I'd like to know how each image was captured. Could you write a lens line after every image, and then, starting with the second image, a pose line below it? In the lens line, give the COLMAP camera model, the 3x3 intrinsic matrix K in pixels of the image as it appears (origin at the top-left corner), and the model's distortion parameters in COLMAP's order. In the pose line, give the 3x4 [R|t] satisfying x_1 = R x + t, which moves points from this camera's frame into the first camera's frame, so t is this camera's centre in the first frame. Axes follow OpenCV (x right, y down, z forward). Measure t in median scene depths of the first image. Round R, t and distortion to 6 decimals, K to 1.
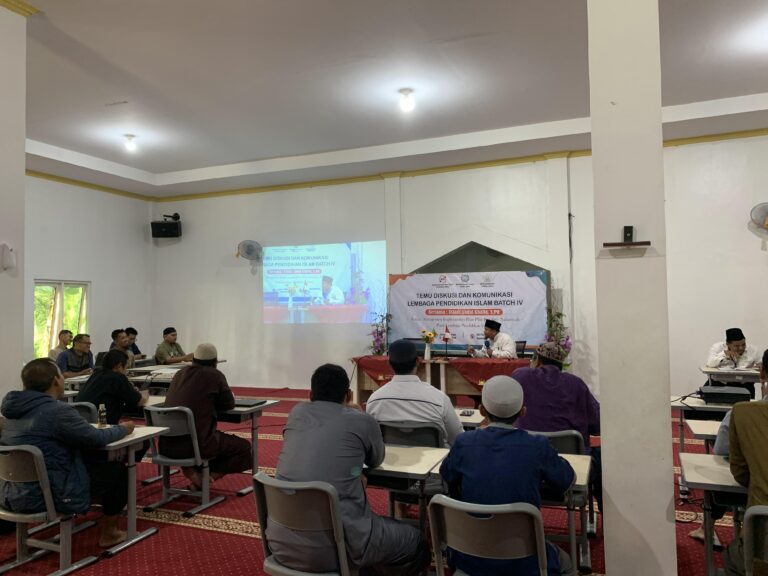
lens RADIAL K [[584.4, 0, 379.3], [0, 584.4, 288.7], [0, 0, 1]] dist [0.046424, -0.058214]
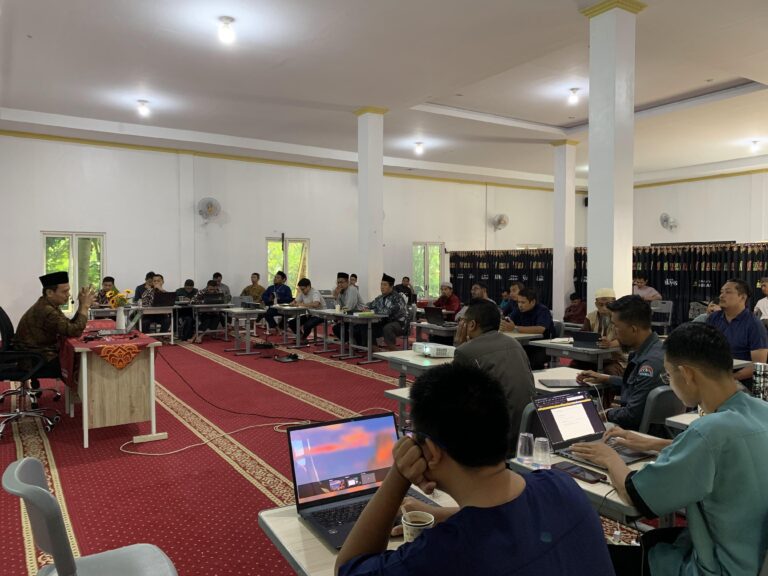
lens RADIAL K [[584.4, 0, 380.2], [0, 584.4, 292.7], [0, 0, 1]] dist [0.046424, -0.058214]
pose [[-0.818687, -0.014558, 0.574055, -0.505132], [-0.011048, 0.999893, 0.009602, 0.053486], [-0.574134, 0.001519, -0.818760, 1.205816]]
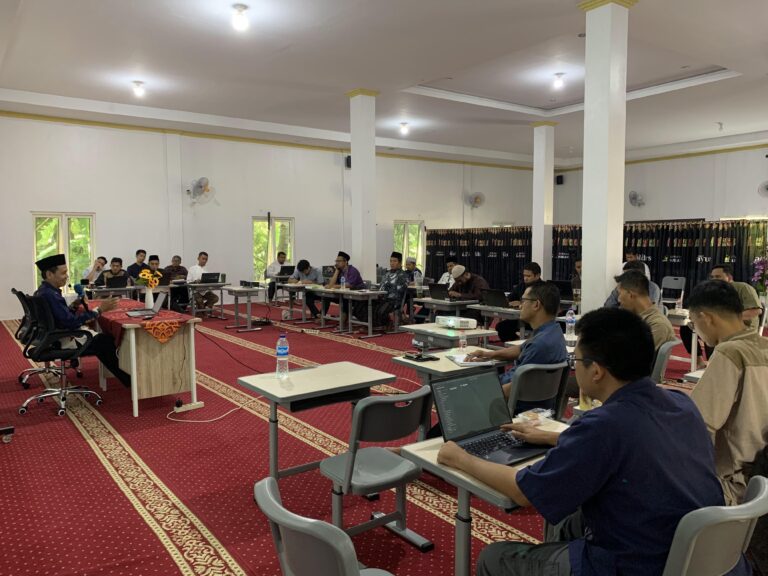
lens RADIAL K [[584.4, 0, 371.7], [0, 584.4, 290.4], [0, 0, 1]] dist [0.046424, -0.058214]
pose [[-0.845952, -0.025952, 0.532627, -0.481013], [-0.002951, 0.999028, 0.043989, 0.053217], [-0.533251, 0.035641, -0.845206, 1.272306]]
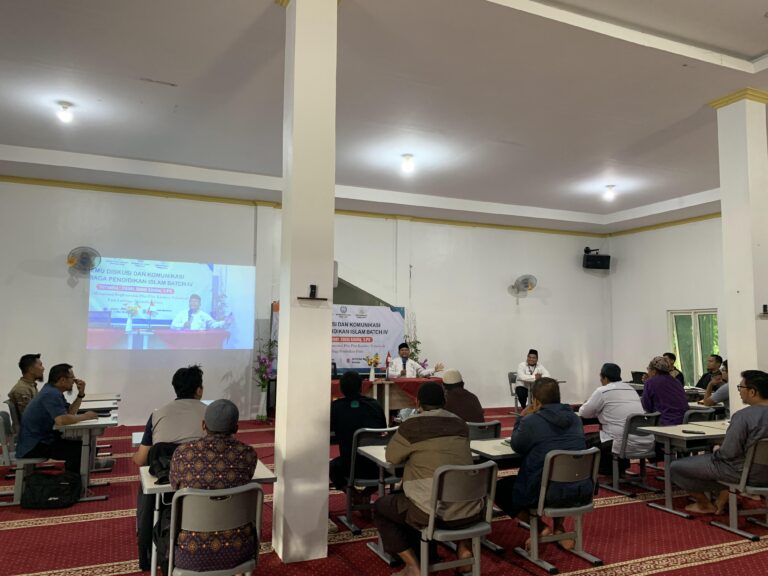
lens RADIAL K [[584.4, 0, 371.8], [0, 584.4, 293.2], [0, 0, 1]] dist [0.046424, -0.058214]
pose [[0.691536, 0.071124, 0.718831, -0.639264], [-0.045823, 0.997456, -0.054610, 0.010129], [-0.720887, 0.004826, 0.693036, 0.174698]]
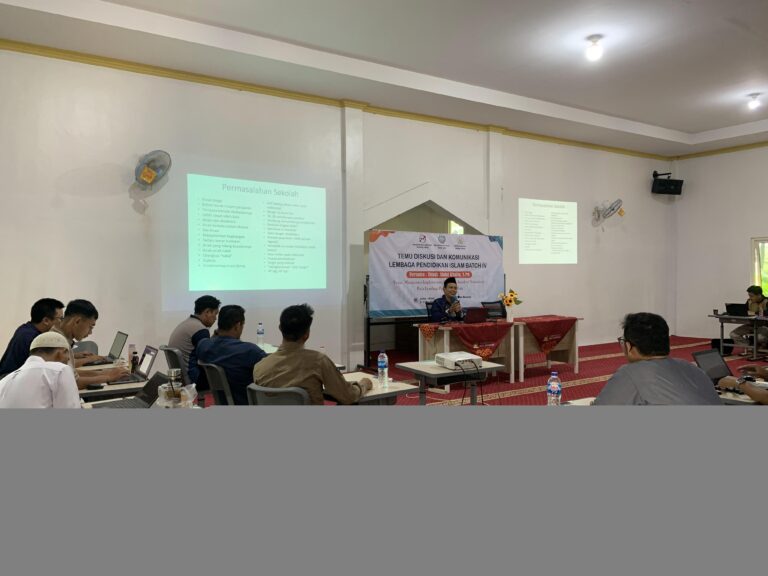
lens RADIAL K [[584.4, 0, 384.5], [0, 584.4, 296.7], [0, 0, 1]] dist [0.046424, -0.058214]
pose [[0.559801, -0.025200, 0.828244, -0.703442], [-0.033604, 0.998025, 0.053078, 0.028767], [-0.827946, -0.057545, 0.557848, 0.545760]]
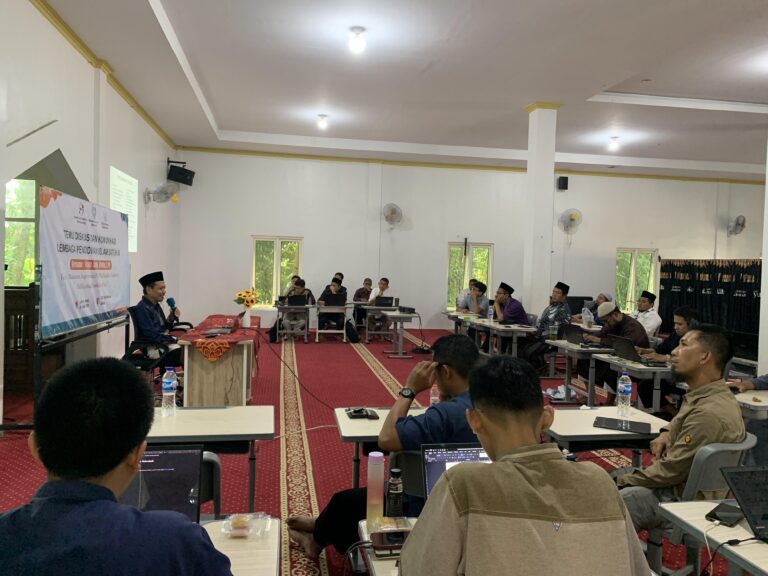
lens RADIAL K [[584.4, 0, 380.1], [0, 584.4, 284.8], [0, 0, 1]] dist [0.046424, -0.058214]
pose [[-0.528990, -0.028240, 0.848158, -0.576388], [-0.051365, 0.998679, 0.001216, 0.045498], [-0.847072, -0.042923, -0.529742, 1.082549]]
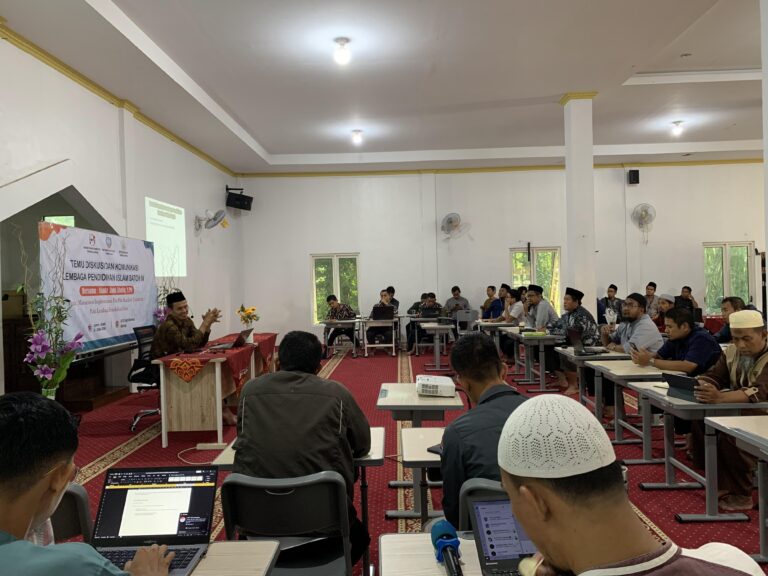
lens RADIAL K [[584.4, 0, 381.3], [0, 584.4, 287.1], [0, 0, 1]] dist [0.046424, -0.058214]
pose [[-0.360293, 0.010002, 0.932785, -0.621210], [-0.003967, 0.999917, -0.012254, 0.043442], [-0.932831, -0.008116, -0.360224, 0.957964]]
